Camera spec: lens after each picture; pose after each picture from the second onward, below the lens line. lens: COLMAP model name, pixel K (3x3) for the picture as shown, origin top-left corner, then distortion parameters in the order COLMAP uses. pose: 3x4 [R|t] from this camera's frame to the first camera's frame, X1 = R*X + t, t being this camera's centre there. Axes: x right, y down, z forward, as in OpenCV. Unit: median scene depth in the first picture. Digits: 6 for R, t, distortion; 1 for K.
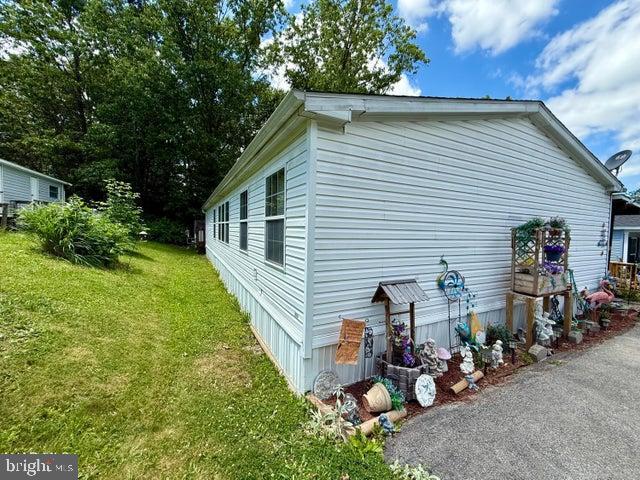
lens RADIAL K [[253.1, 0, 320.1], [0, 253.1, 241.3], [0, 0, 1]] dist [0.000186, 0.001052]
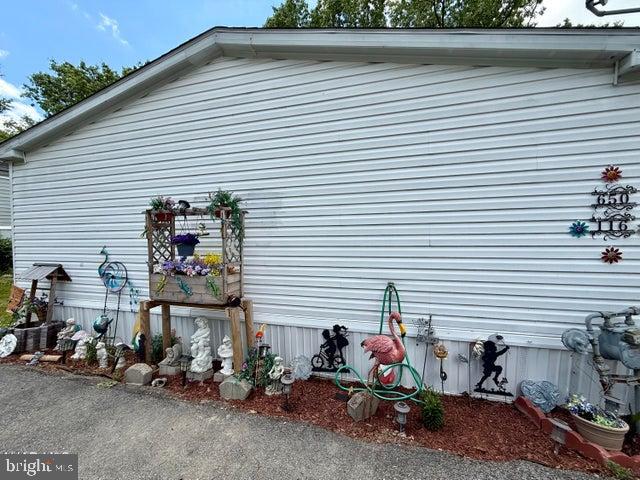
lens RADIAL K [[253.1, 0, 320.2], [0, 253.1, 239.2], [0, 0, 1]] dist [0.000186, 0.001052]
pose [[0.728096, -0.005023, -0.685457, 1.834278], [-0.001916, 0.999954, -0.009363, 0.033446], [0.685473, 0.008130, 0.728053, 0.834268]]
